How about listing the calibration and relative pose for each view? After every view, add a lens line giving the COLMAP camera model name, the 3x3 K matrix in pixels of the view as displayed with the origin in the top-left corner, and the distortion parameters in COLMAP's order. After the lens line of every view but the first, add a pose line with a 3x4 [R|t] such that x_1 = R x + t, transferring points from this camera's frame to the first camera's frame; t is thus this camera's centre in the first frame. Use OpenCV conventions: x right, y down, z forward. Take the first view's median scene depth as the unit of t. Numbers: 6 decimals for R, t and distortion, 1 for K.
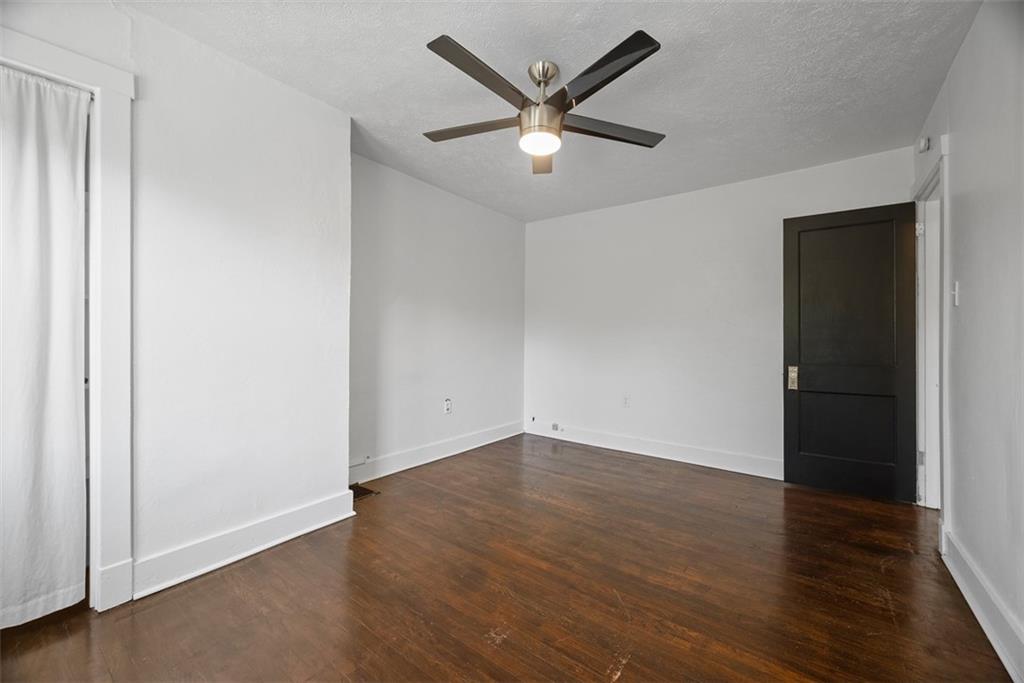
lens RADIAL K [[408.0, 0, 515.5], [0, 408.0, 339.8], [0, 0, 1]] dist [-0.001506, -0.000061]
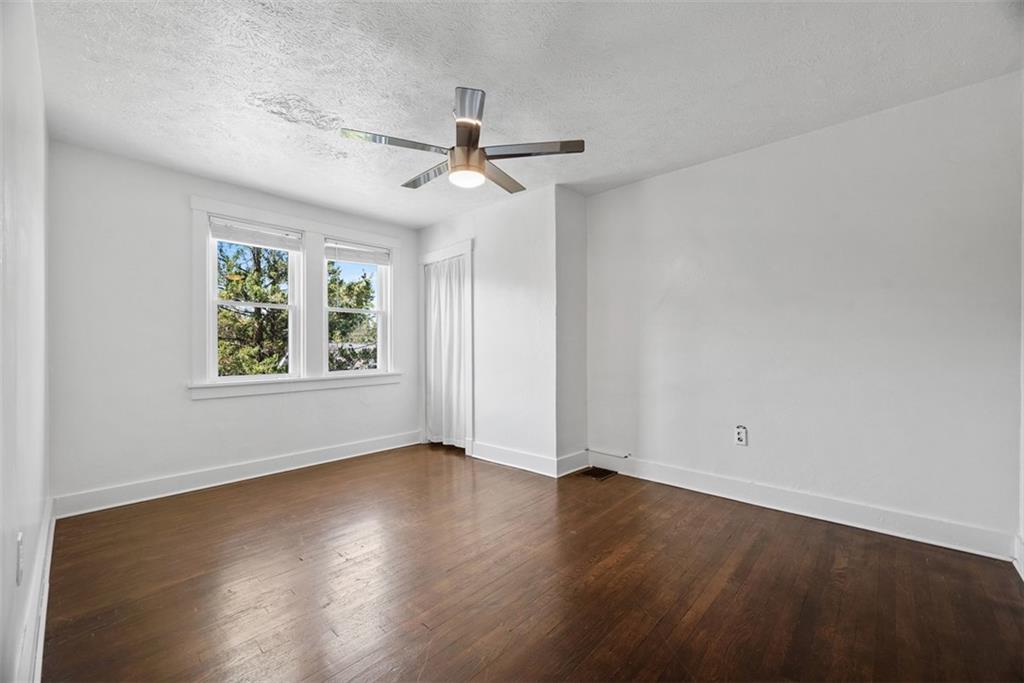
lens RADIAL K [[408.0, 0, 510.9], [0, 408.0, 347.7], [0, 0, 1]] dist [-0.001506, -0.000061]
pose [[-0.108576, -0.006047, -0.994070, 0.807803], [-0.000968, 0.999982, -0.005978, 0.006264], [0.994088, 0.000313, -0.108580, 0.837466]]
